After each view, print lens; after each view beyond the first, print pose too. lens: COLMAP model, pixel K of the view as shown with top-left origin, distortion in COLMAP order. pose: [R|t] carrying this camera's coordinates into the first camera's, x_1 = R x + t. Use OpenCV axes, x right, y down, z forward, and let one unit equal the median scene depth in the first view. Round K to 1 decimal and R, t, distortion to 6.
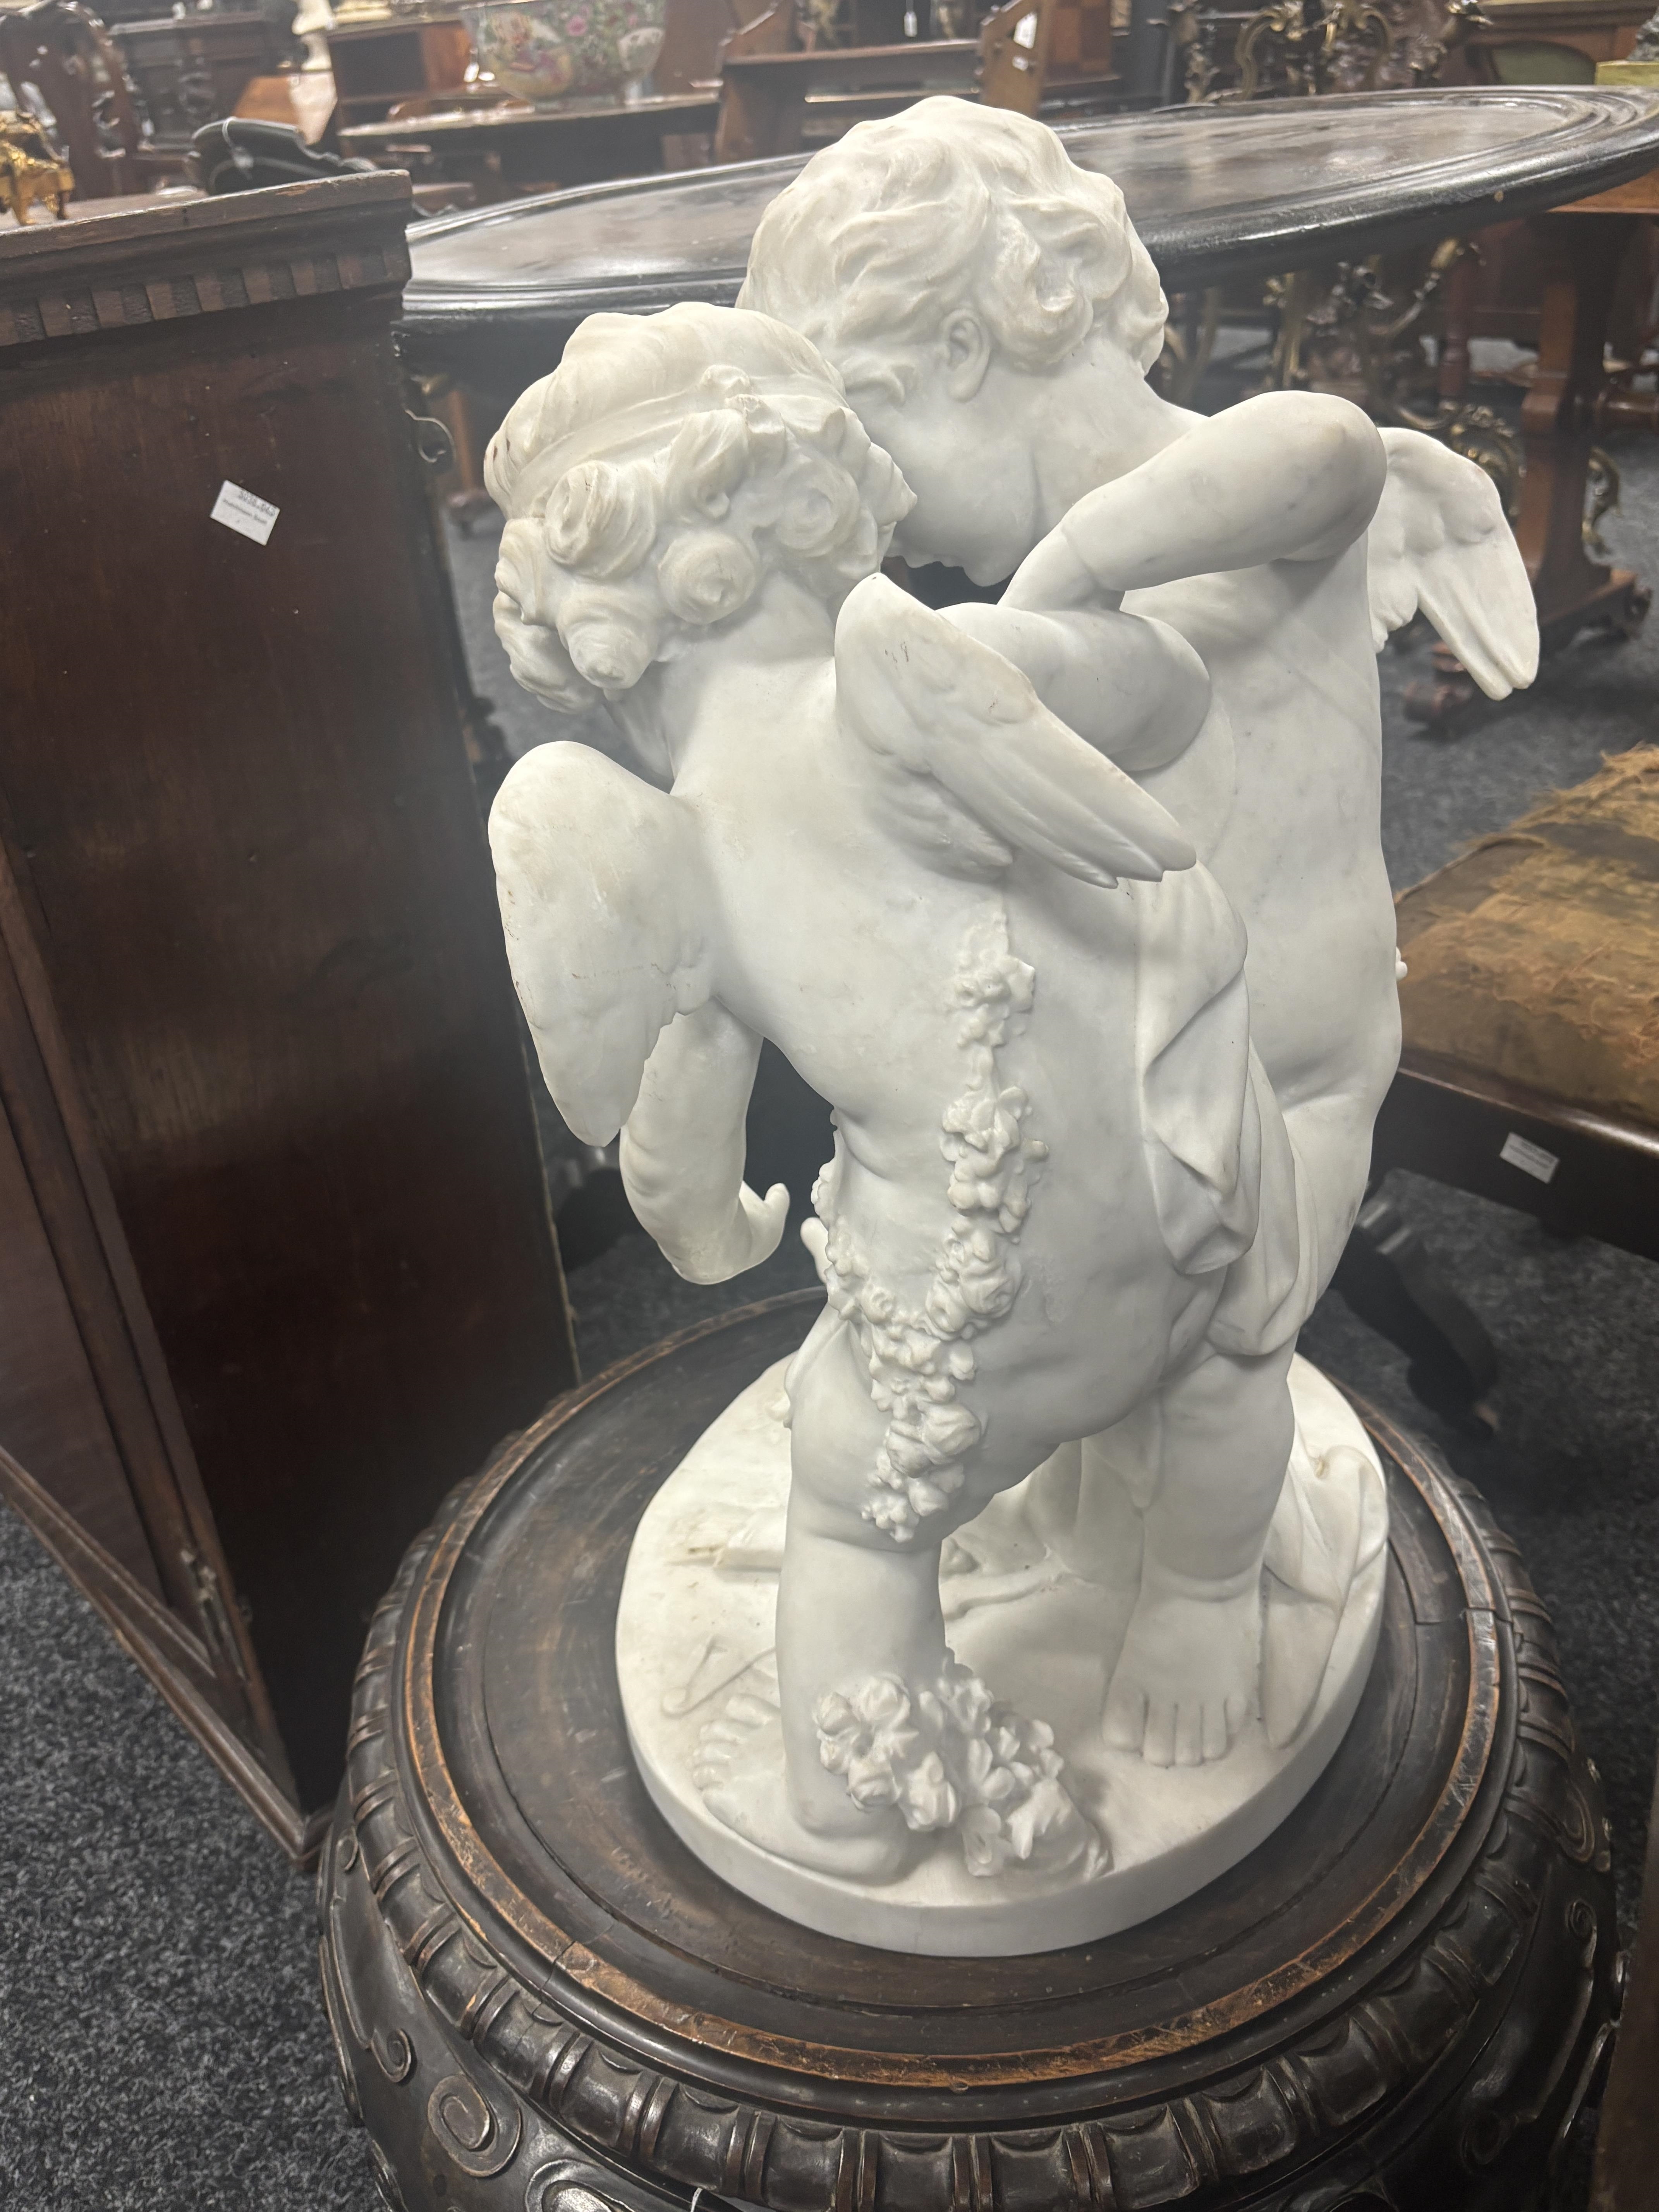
lens RADIAL K [[1873.8, 0, 843.4], [0, 1873.8, 1107.9], [0, 0, 1]] dist [-0.027809, 0.028781]
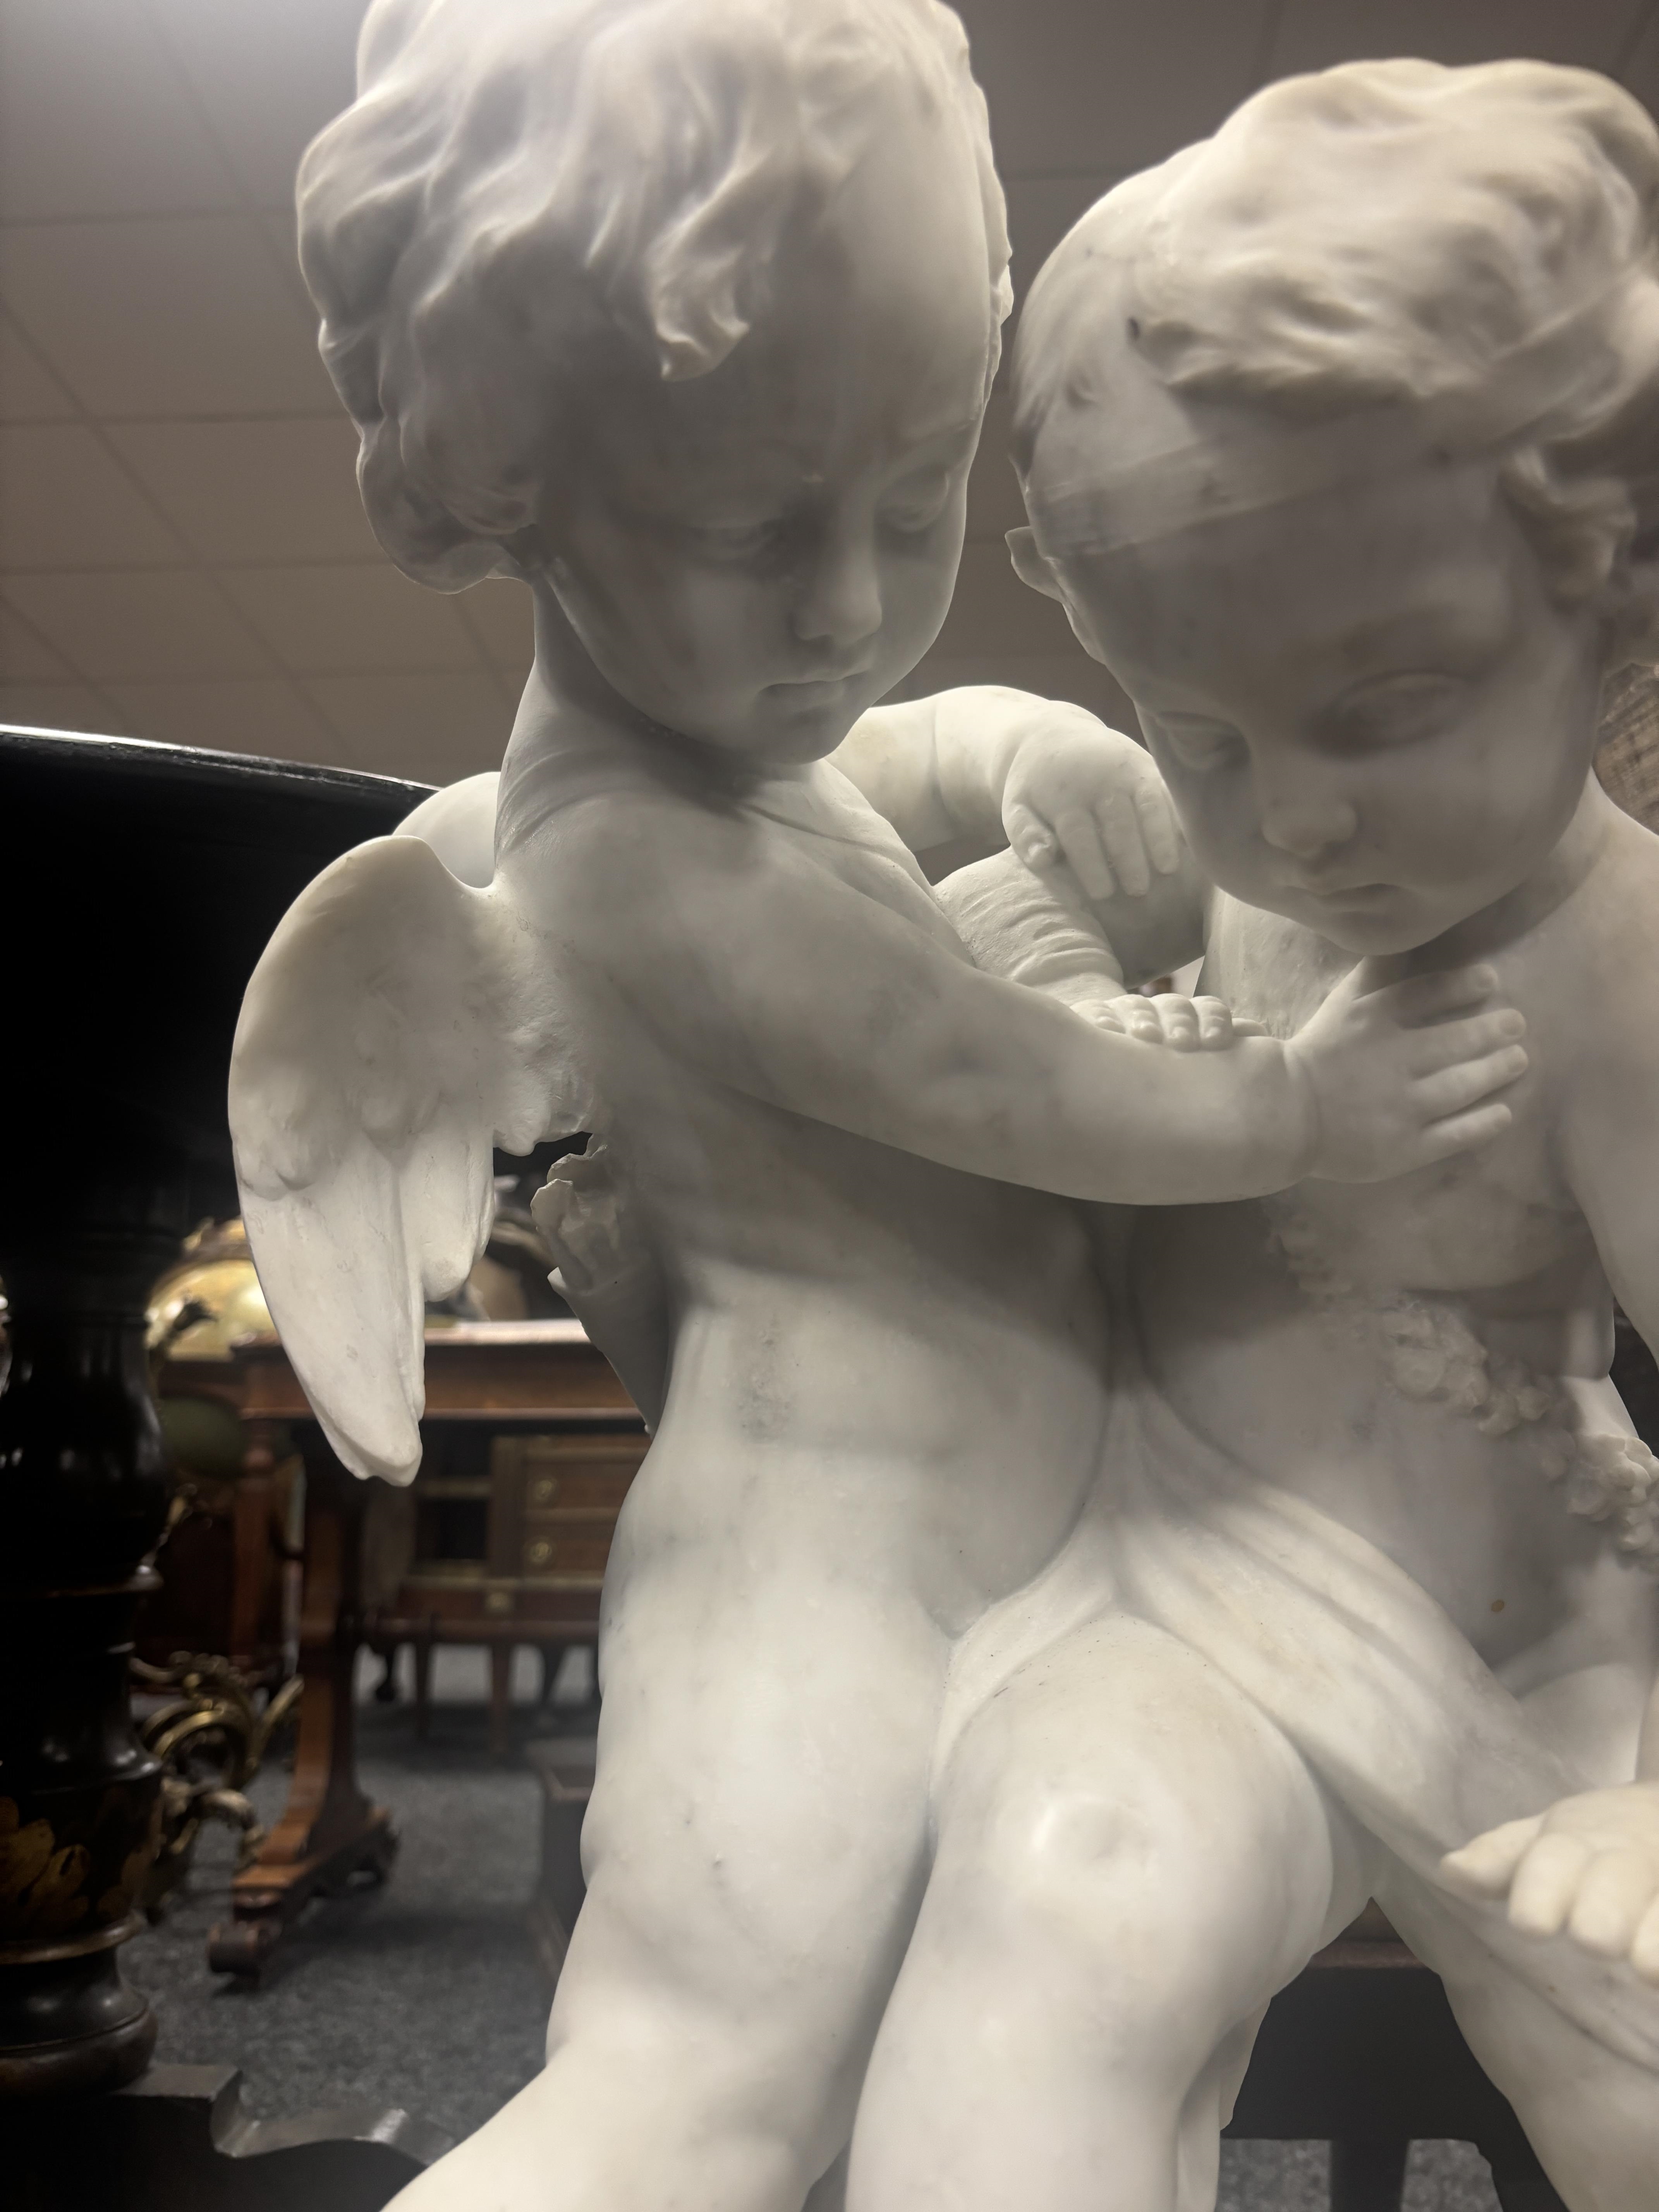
lens RADIAL K [[1709.5, 0, 820.7], [0, 1709.5, 1089.6], [0, 0, 1]] dist [0.005631, -0.025135]
pose [[0.726480, 0.220031, 0.651009, -0.229279], [0.301959, 0.748780, -0.590041, 0.085768], [-0.617290, 0.625231, 0.477534, 0.507098]]
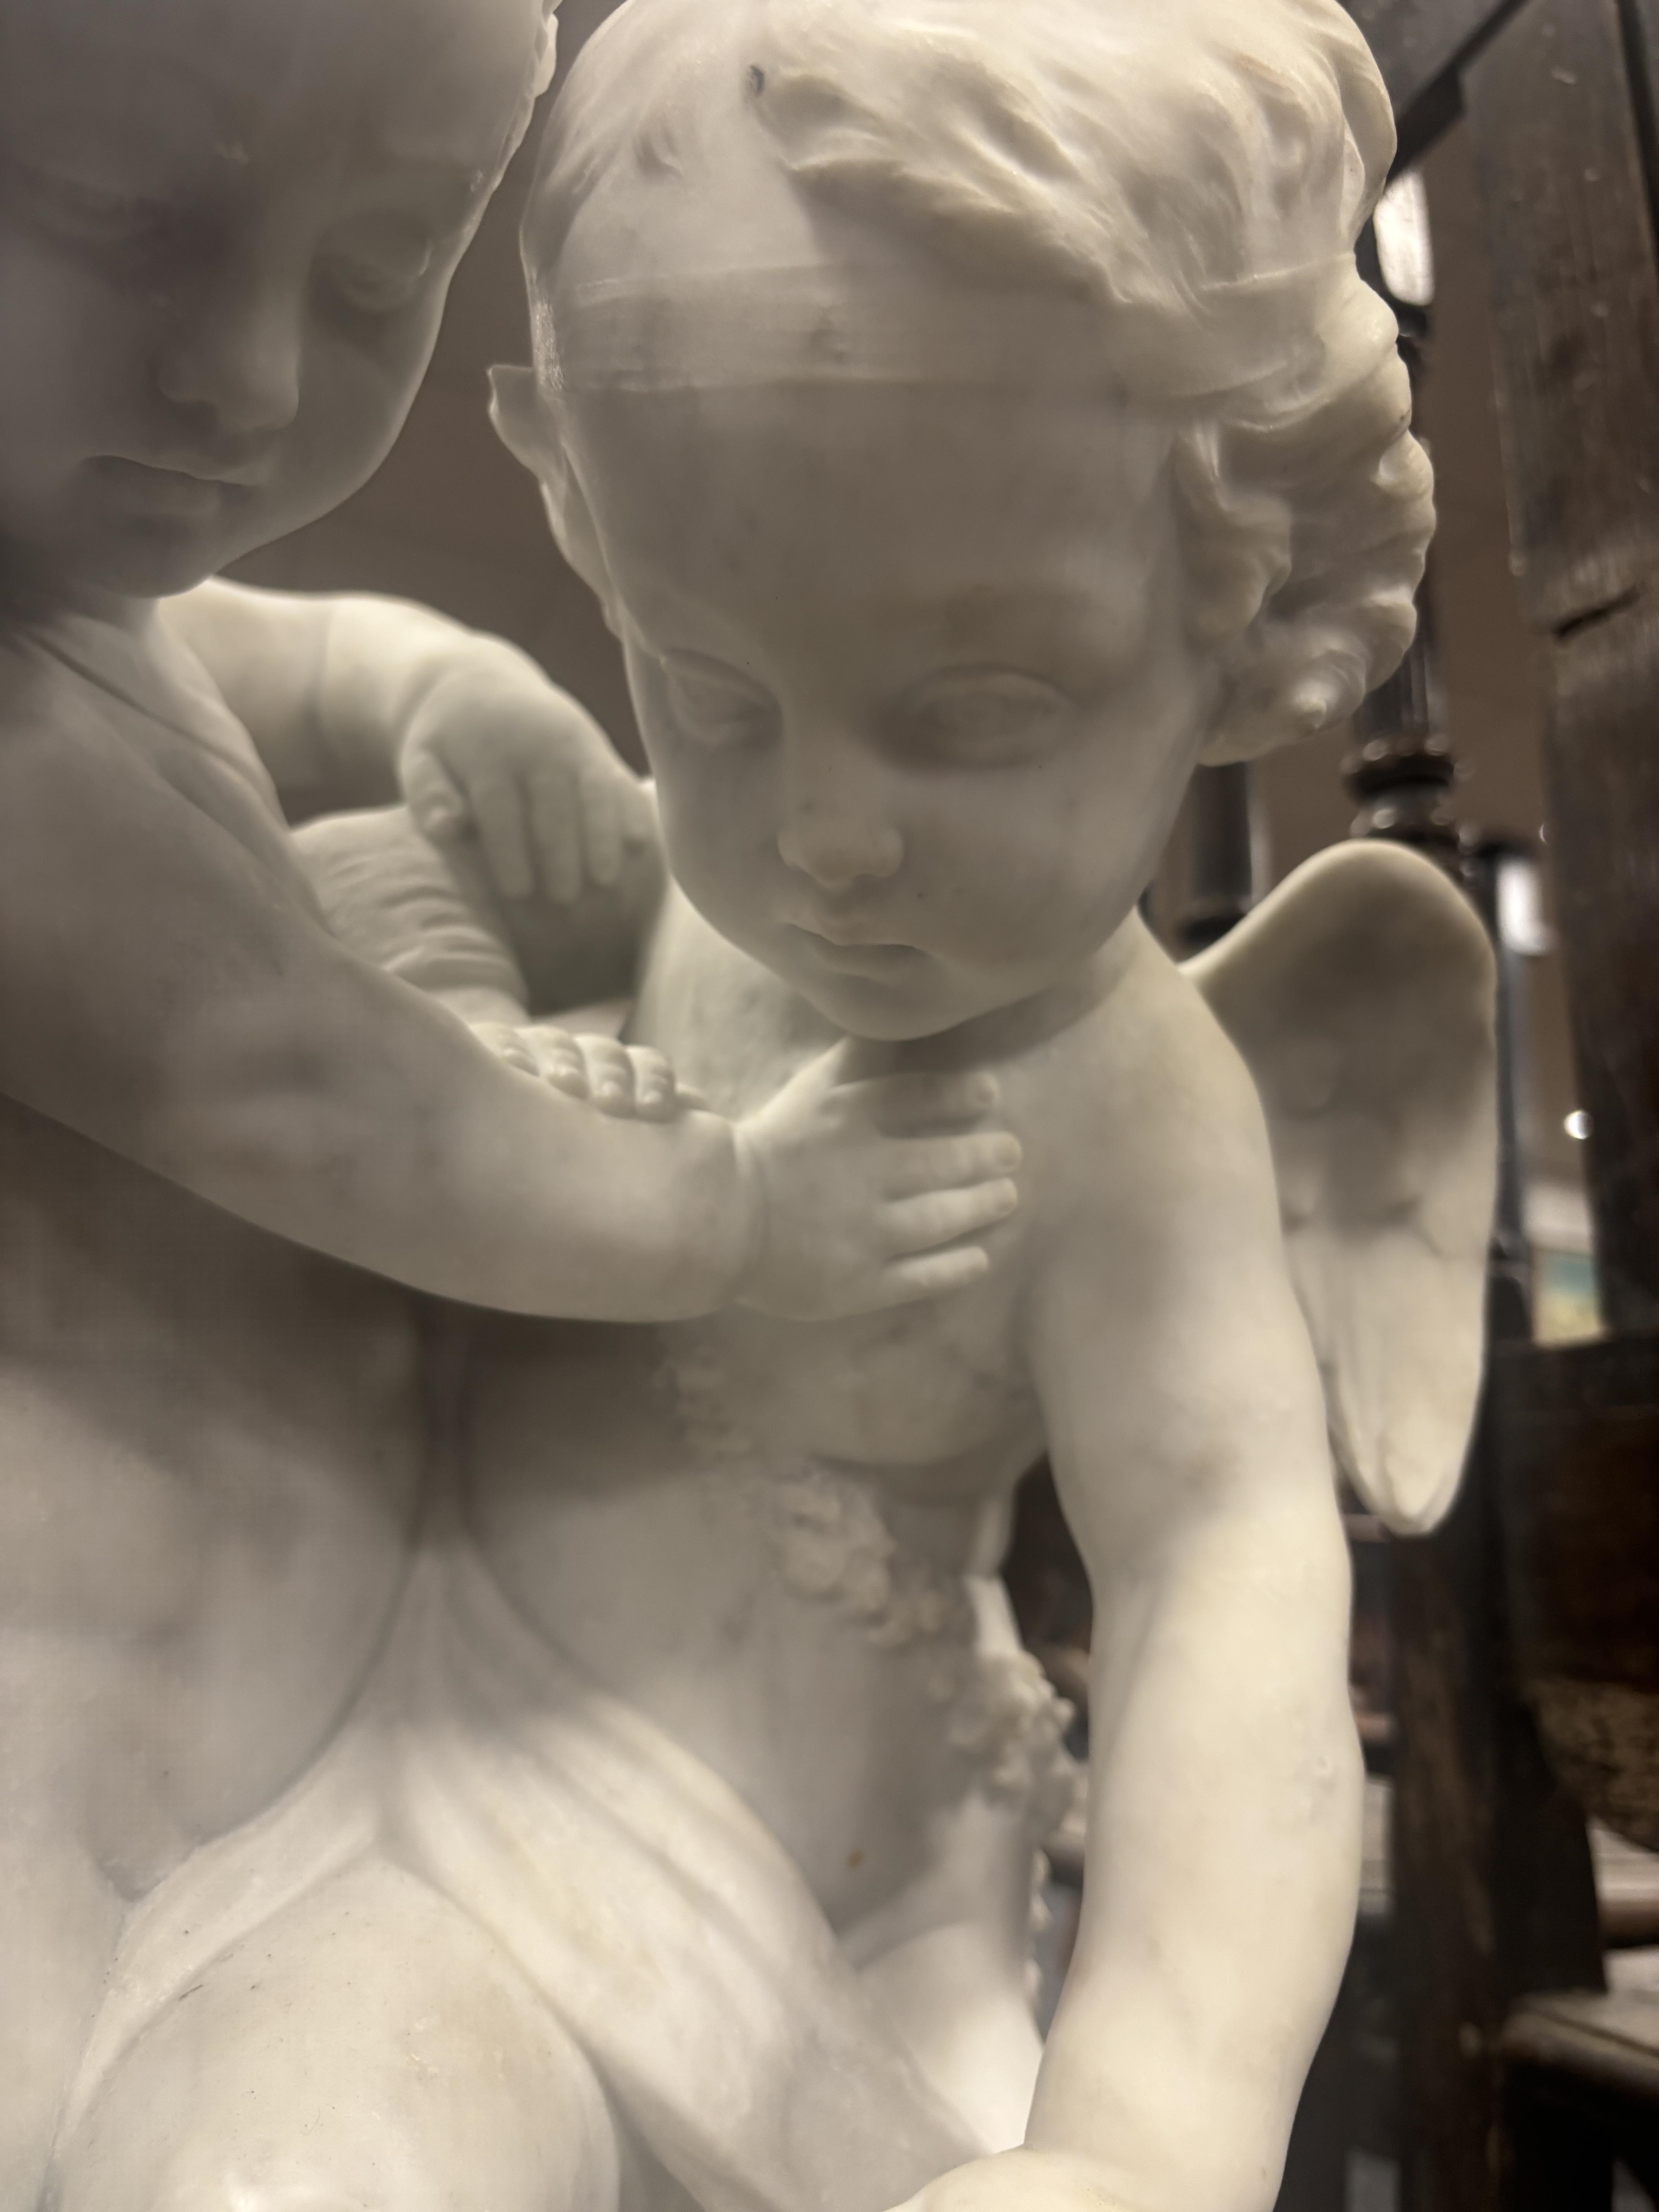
lens RADIAL K [[1709.5, 0, 817.6], [0, 1709.5, 1124.8], [0, 0, 1]] dist [0.005631, -0.025135]
pose [[0.363251, 0.323139, 0.873859, -0.169811], [0.379845, 0.805075, -0.455600, 0.032801], [-0.850745, 0.497428, 0.169702, 0.548669]]
